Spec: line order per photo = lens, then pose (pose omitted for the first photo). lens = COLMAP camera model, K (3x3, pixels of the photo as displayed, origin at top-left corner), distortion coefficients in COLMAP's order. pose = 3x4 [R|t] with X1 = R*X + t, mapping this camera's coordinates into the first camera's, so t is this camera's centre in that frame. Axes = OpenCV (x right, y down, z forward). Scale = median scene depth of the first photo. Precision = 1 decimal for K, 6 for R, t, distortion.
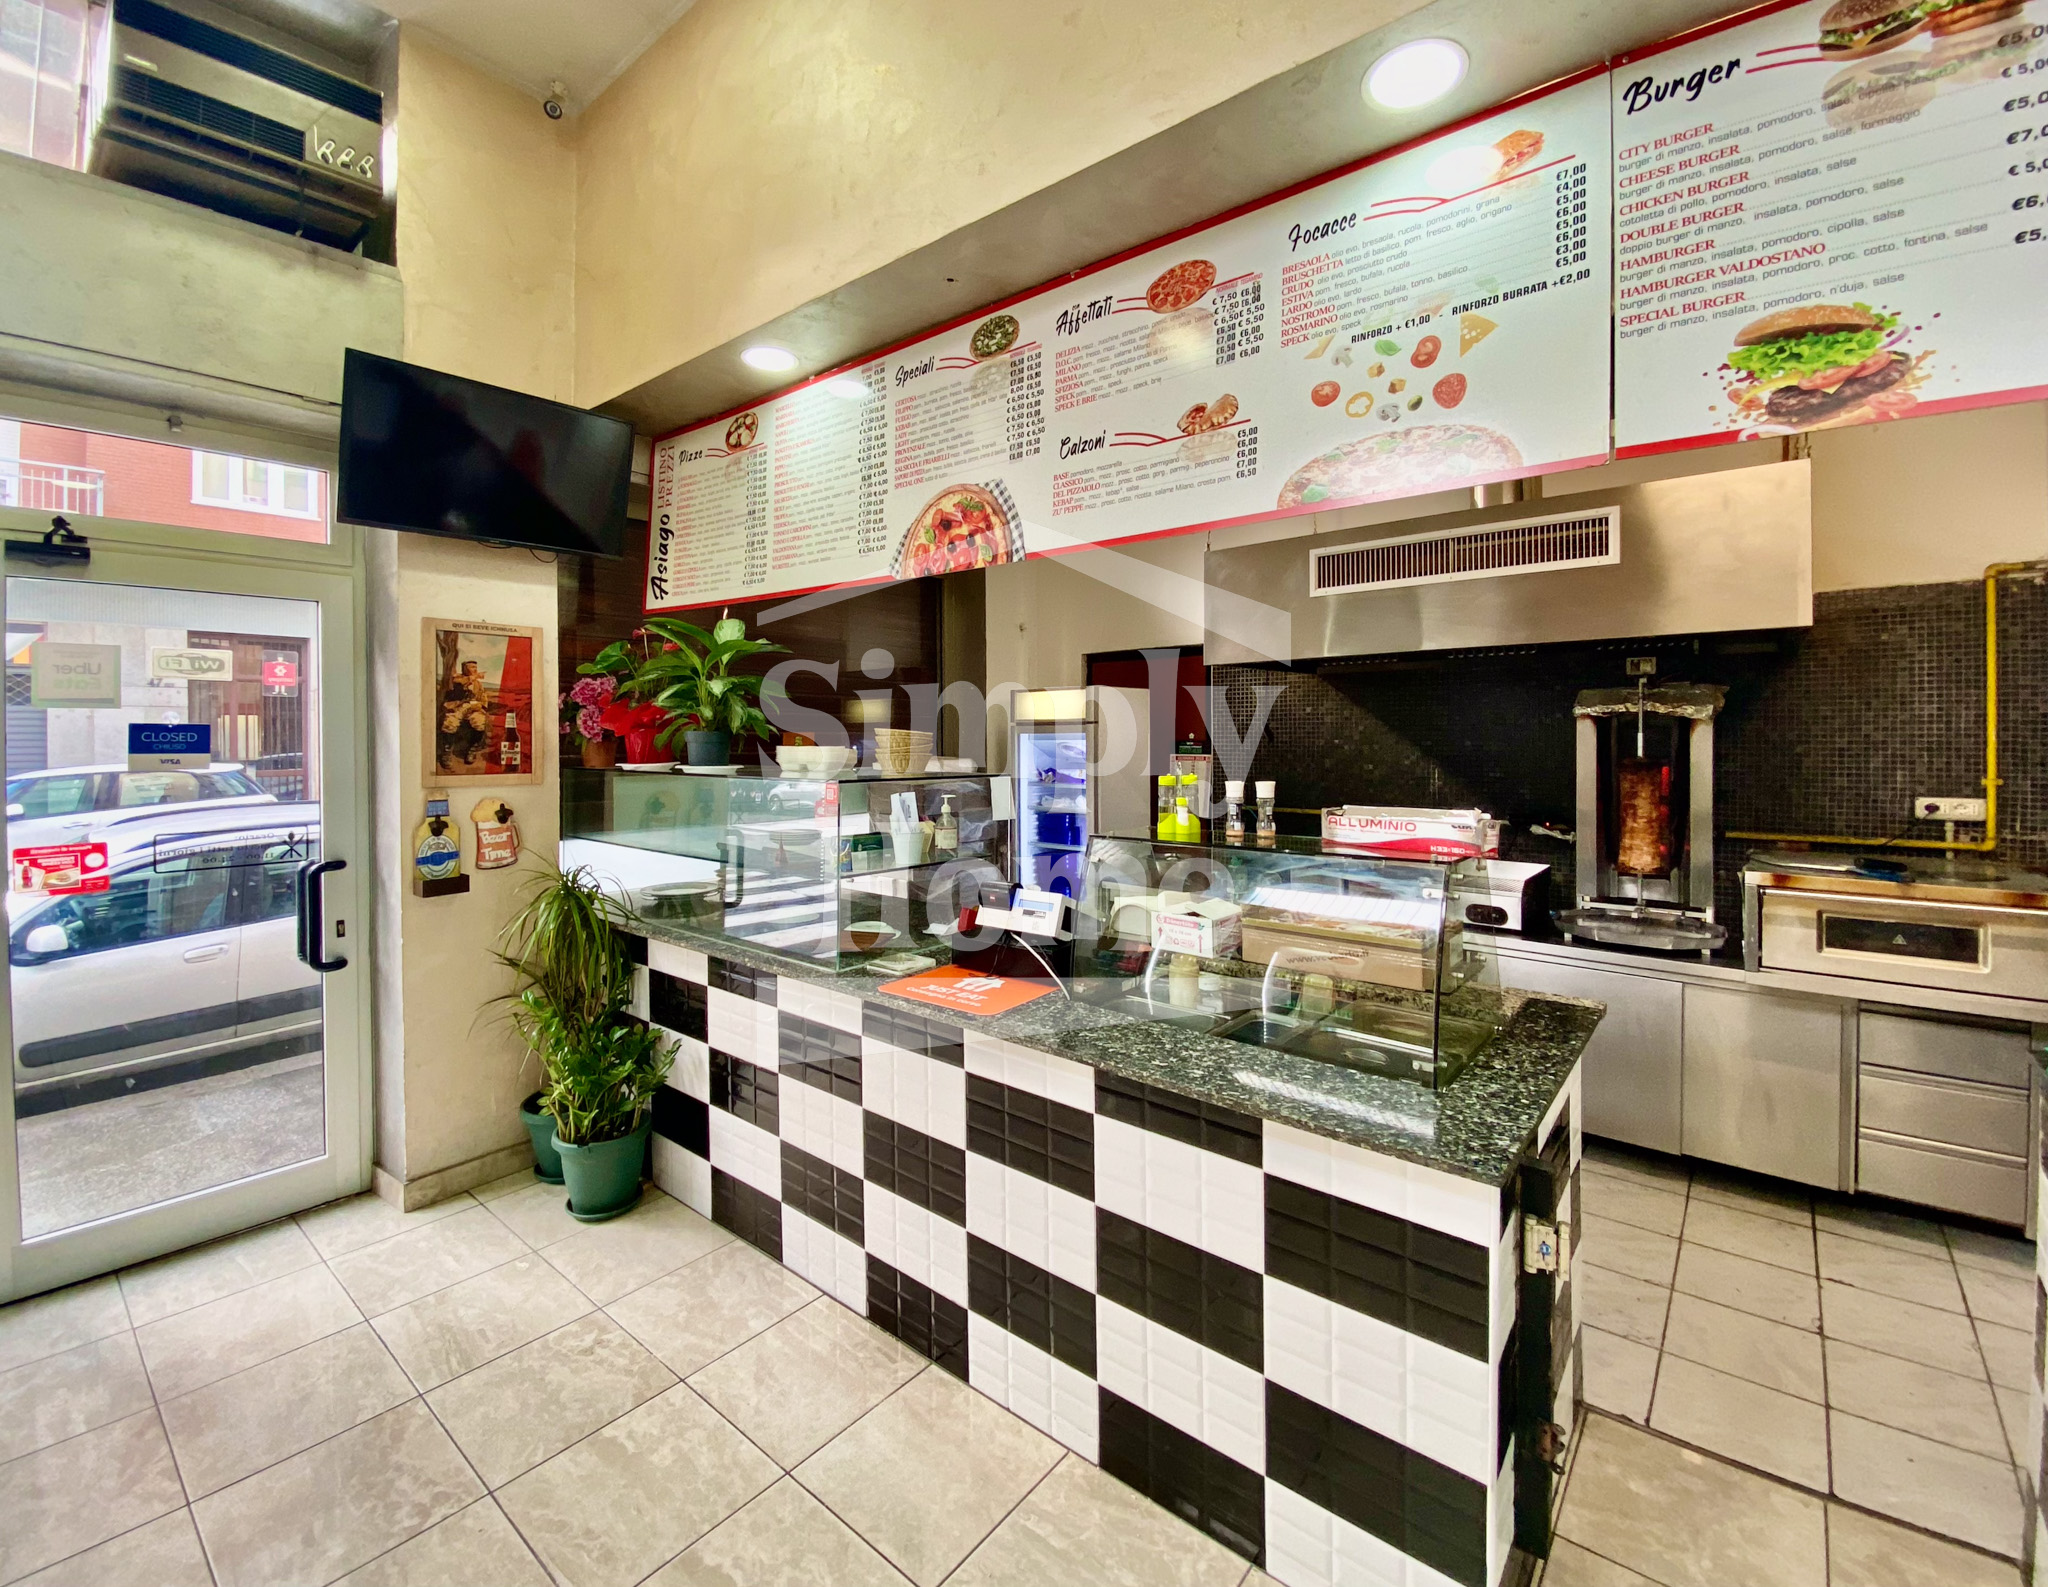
lens RADIAL K [[894.3, 0, 1038.5], [0, 894.3, 740.9], [0, 0, 1]] dist [0.001775, -0.009245]
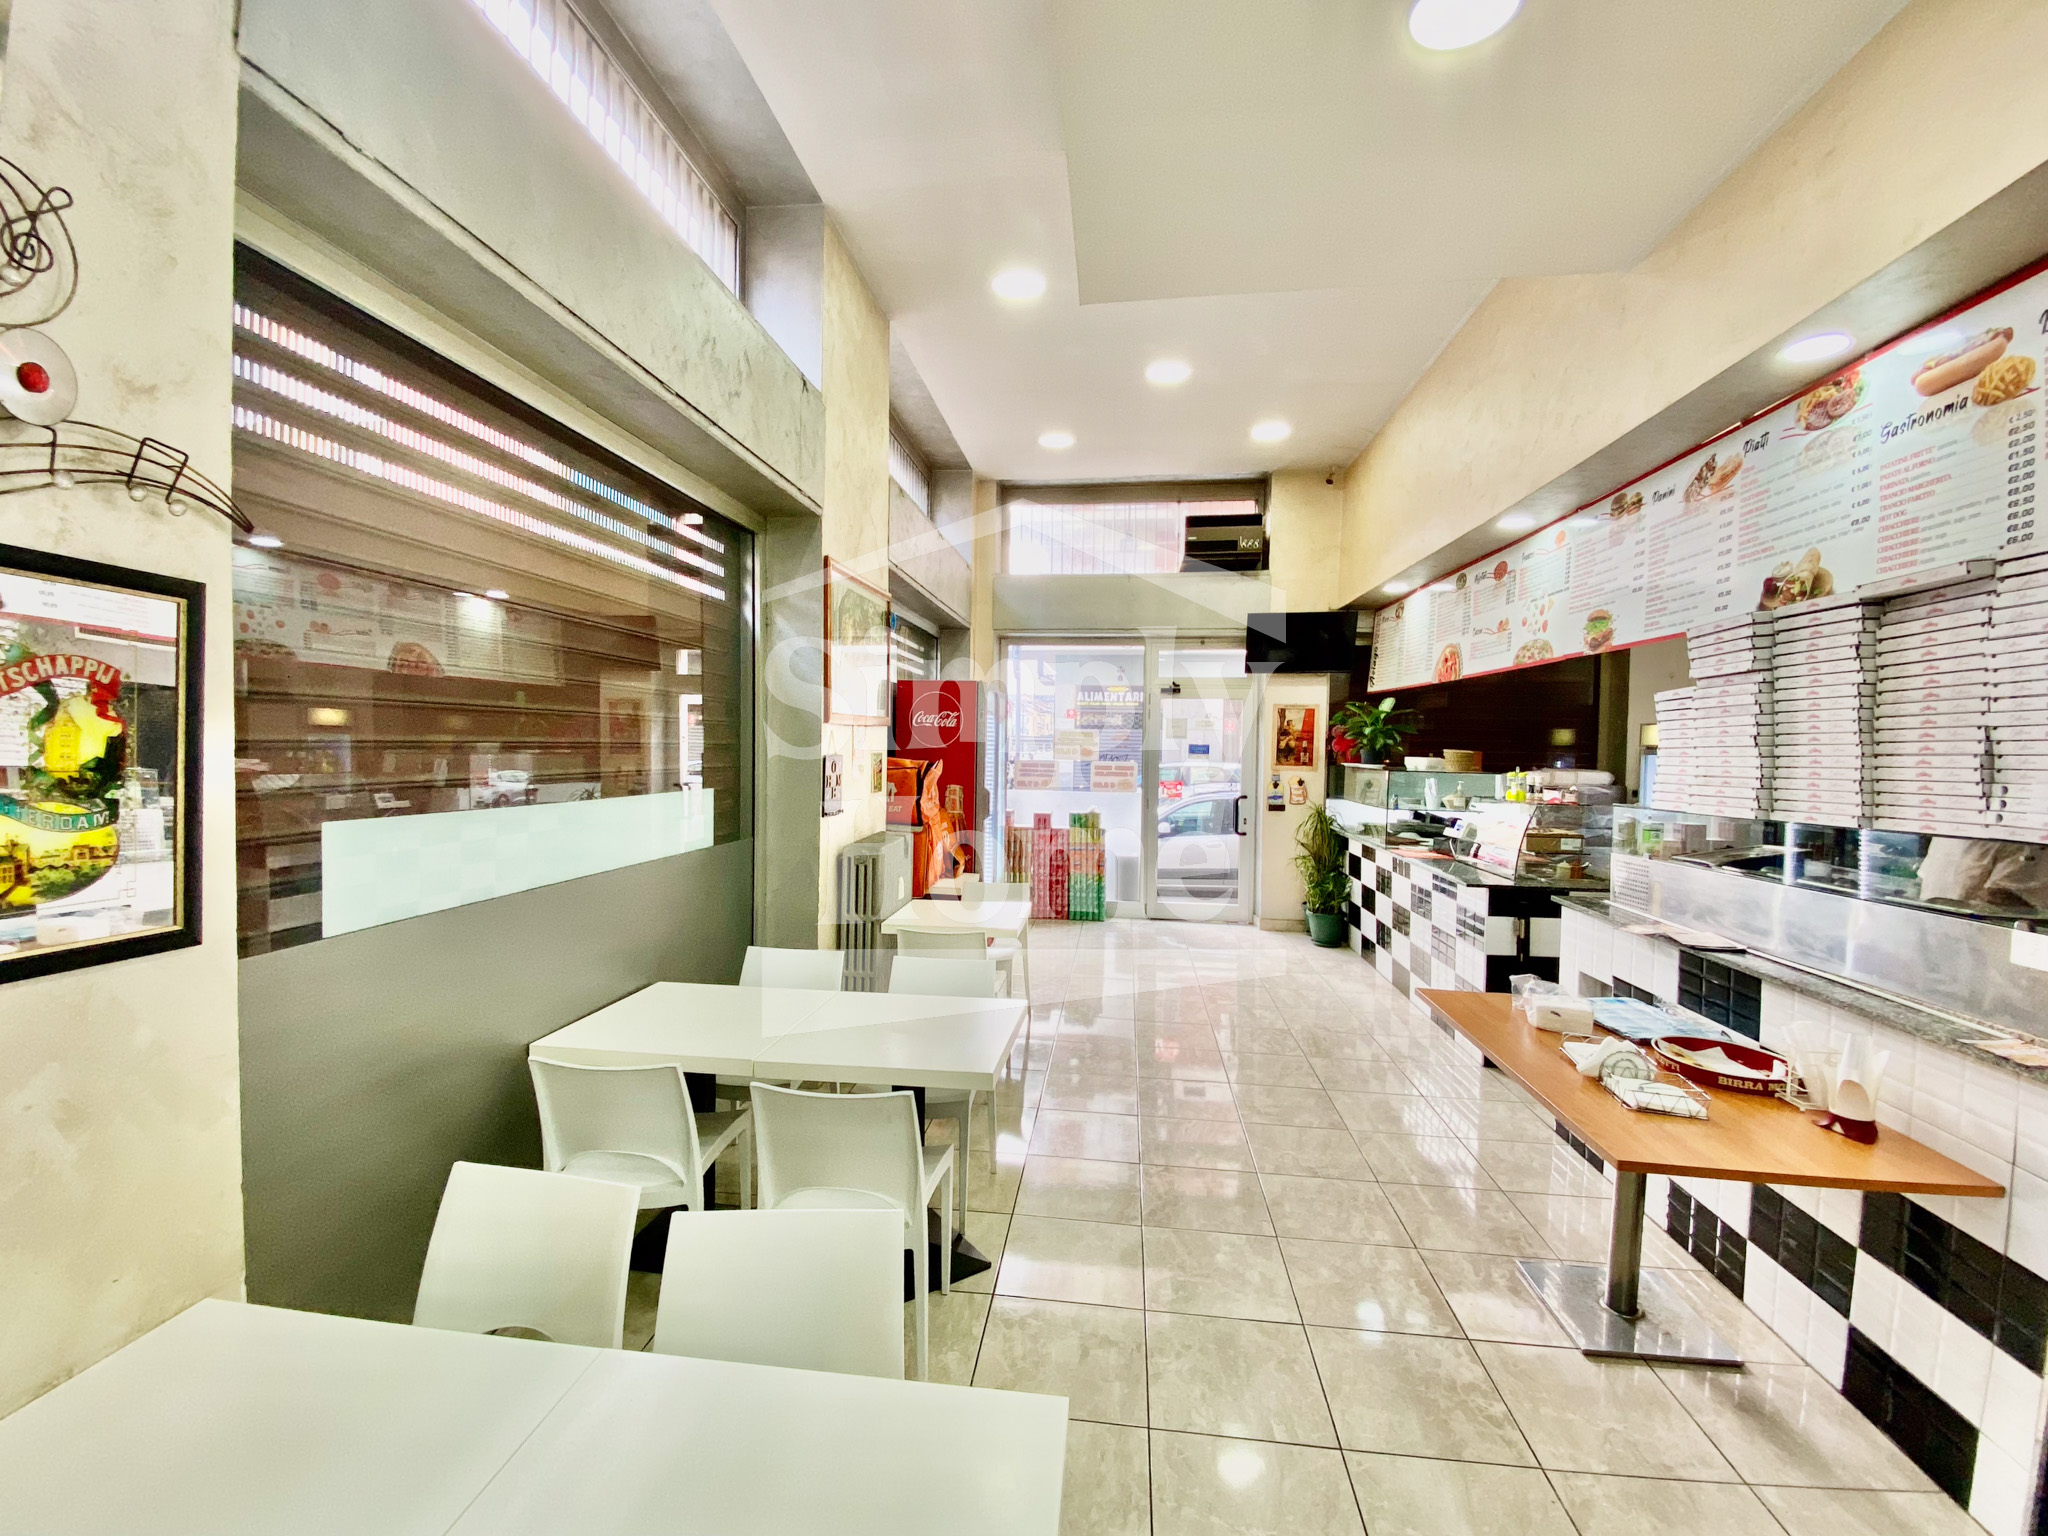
lens RADIAL K [[811.0, 0, 1008.2], [0, 811.0, 764.1], [0, 0, 1]] dist [-0.025135, -0.003540]
pose [[0.508820, 0.041972, -0.859849, 0.882636], [-0.028958, 0.999080, 0.031632, -0.014359], [0.860386, 0.008804, 0.509568, -0.798325]]
